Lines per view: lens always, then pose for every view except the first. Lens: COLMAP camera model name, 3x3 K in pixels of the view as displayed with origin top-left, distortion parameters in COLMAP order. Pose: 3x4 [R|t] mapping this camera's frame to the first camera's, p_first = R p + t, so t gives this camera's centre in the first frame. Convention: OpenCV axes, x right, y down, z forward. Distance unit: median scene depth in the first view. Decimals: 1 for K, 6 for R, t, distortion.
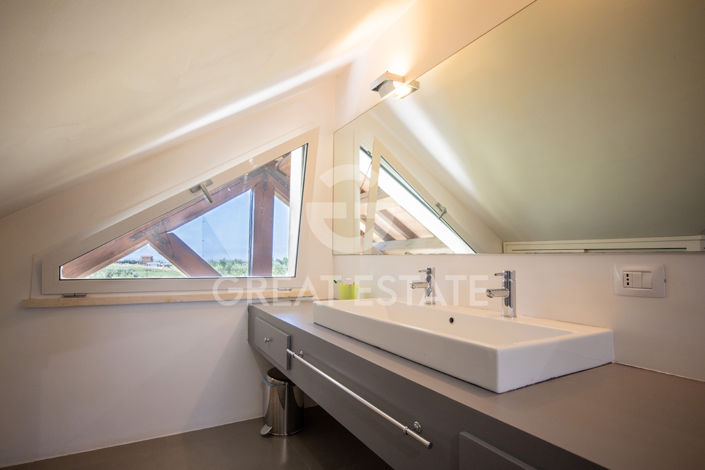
lens RADIAL K [[356.4, 0, 345.6], [0, 356.4, 235.9], [0, 0, 1]] dist [-0.042010, 0.015039]
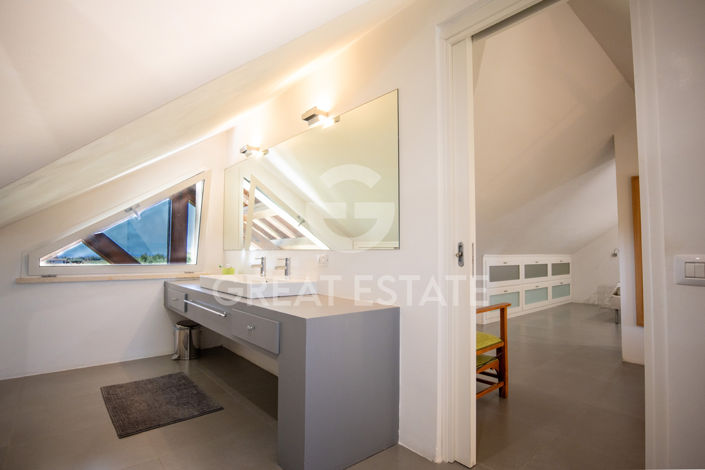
lens RADIAL K [[356.4, 0, 345.6], [0, 356.4, 235.9], [0, 0, 1]] dist [-0.042010, 0.015039]
pose [[0.982225, 0.002596, 0.187689, 0.237160], [-0.005889, 0.999838, 0.016990, -0.044540], [-0.187614, -0.017793, 0.982082, -0.730853]]
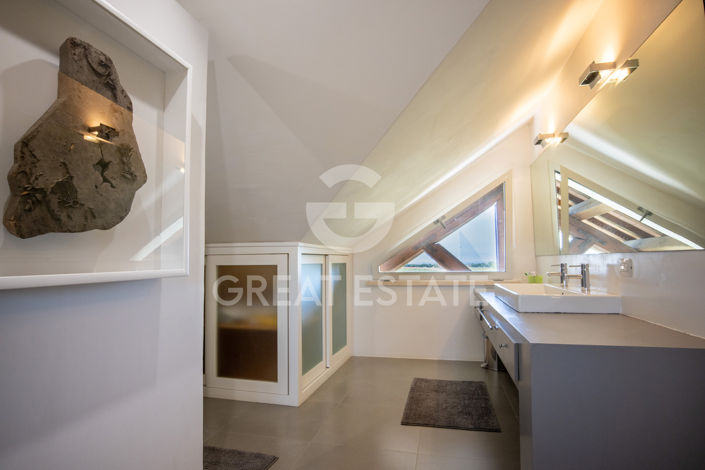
lens RADIAL K [[364.7, 0, 353.7], [0, 364.7, 231.9], [0, 0, 1]] dist [-0.028083, -0.000161]
pose [[0.728920, -0.074560, -0.680526, 0.502857], [0.064018, 0.997119, -0.040676, -0.032705], [0.681599, -0.013916, 0.731594, -0.609629]]
